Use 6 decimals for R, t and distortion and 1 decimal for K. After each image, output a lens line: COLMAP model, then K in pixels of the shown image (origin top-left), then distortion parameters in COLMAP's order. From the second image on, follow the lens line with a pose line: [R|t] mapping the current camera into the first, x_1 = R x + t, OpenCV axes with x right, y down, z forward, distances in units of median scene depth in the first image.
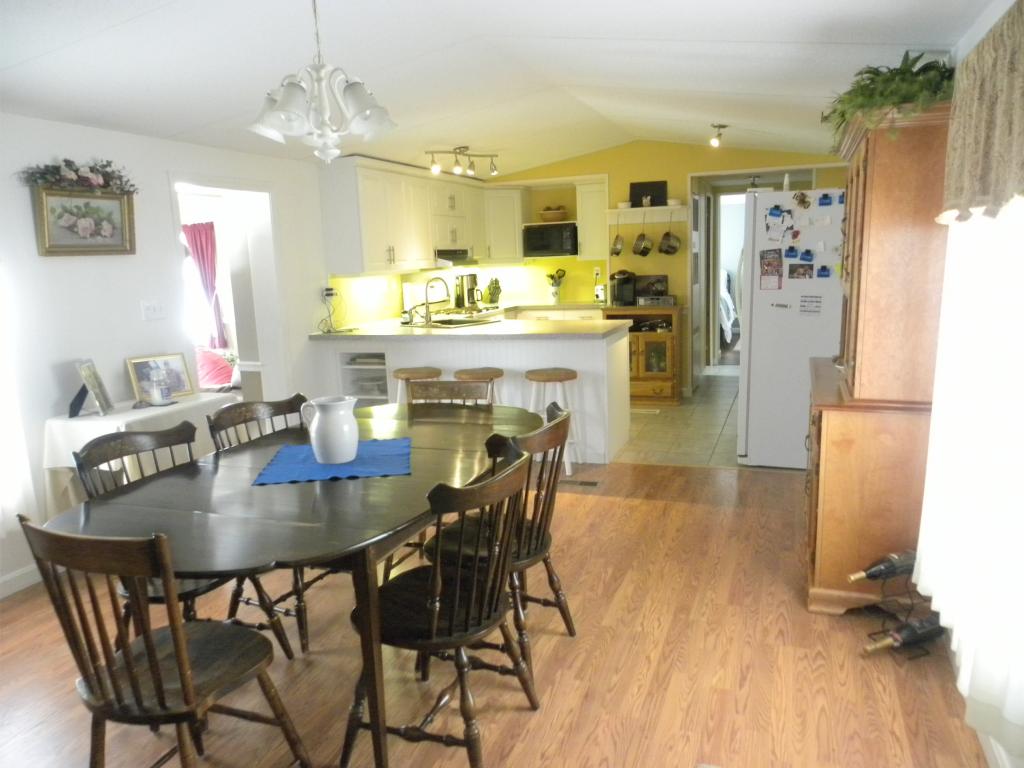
lens RADIAL K [[757.5, 0, 512.1], [0, 757.5, 384.3], [0, 0, 1]] dist [0.000096, -0.009631]
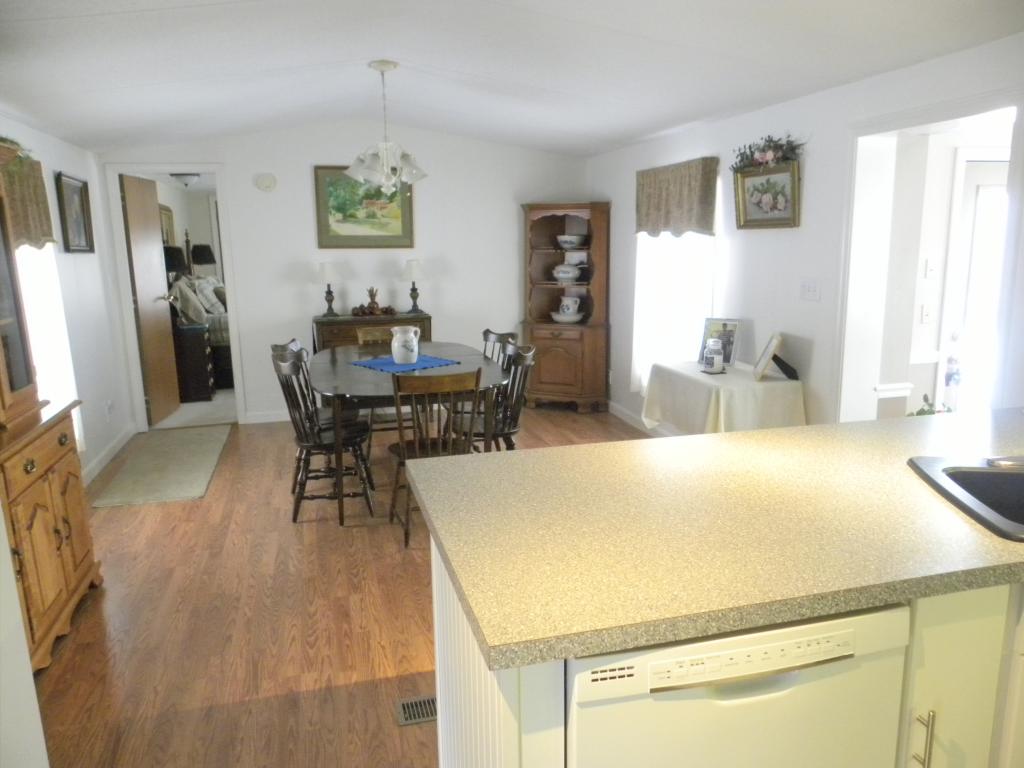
lens RADIAL K [[757.5, 0, 511.0], [0, 757.5, 383.8], [0, 0, 1]] dist [0.000096, -0.009631]
pose [[-0.815081, 0.164166, -0.555601, 0.381551], [-0.047511, 0.936842, 0.346512, -0.327581], [0.577396, 0.308832, -0.755802, 1.714598]]
